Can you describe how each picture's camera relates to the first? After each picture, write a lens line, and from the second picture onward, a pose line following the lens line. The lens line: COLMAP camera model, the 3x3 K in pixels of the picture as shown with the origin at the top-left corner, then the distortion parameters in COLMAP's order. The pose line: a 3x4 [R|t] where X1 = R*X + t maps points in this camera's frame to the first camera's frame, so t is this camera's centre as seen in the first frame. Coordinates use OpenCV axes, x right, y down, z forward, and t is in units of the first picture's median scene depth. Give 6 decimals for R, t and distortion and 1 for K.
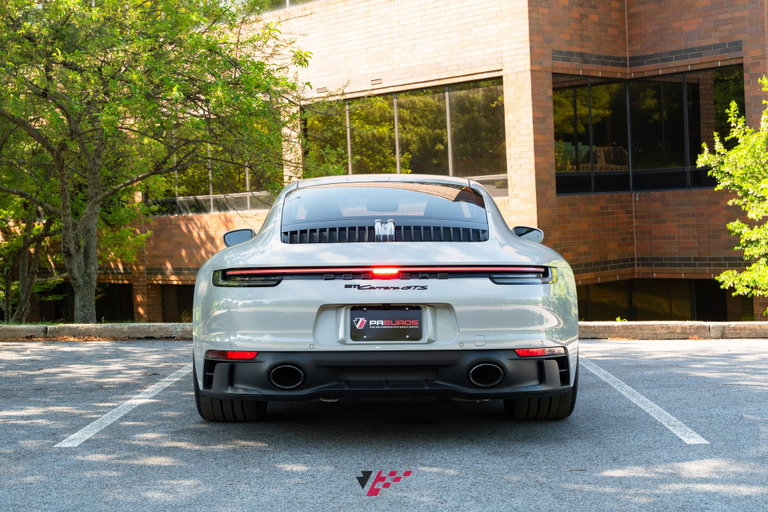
lens RADIAL K [[1197.8, 0, 384.0], [0, 1197.8, 245.9], [0, 0, 1]] dist [0.057868, 0.000000]
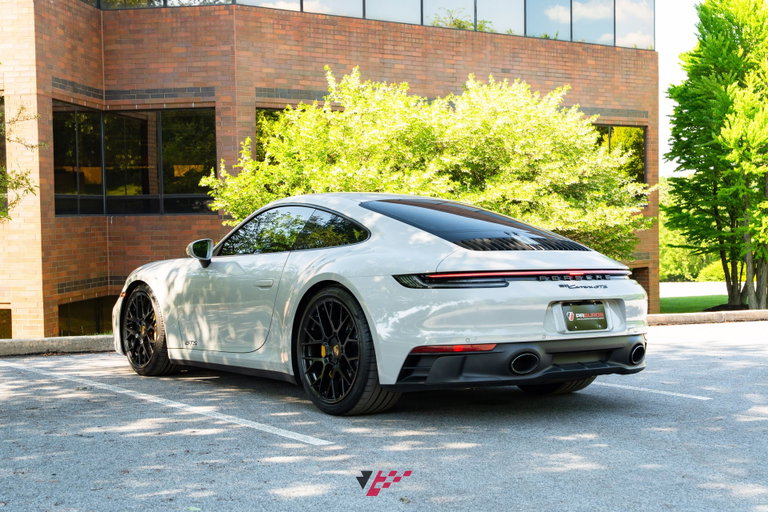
lens RADIAL K [[1112.0, 0, 383.5], [0, 1112.0, 263.4], [0, 0, 1]] dist [0.031869, 0.000000]
pose [[0.795738, 0.006032, 0.605611, -0.333234], [-0.002152, 0.999972, -0.007132, 0.007751], [-0.605637, 0.004372, 0.795729, 0.088309]]
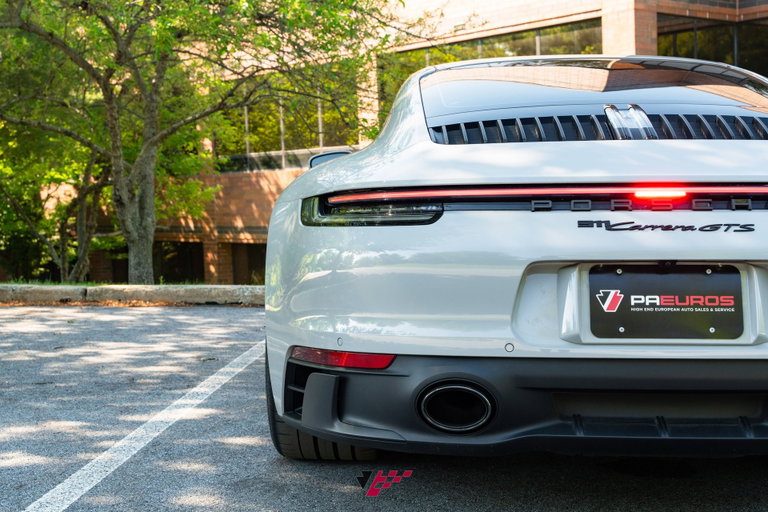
lens RADIAL K [[1112.0, 0, 385.9], [0, 1112.0, 251.3], [0, 0, 1]] dist [0.031869, 0.000000]
pose [[0.998784, 0.007546, -0.048718, -0.034852], [-0.005799, 0.999339, 0.035895, 0.011476], [0.048957, -0.035569, 0.998167, 0.216651]]
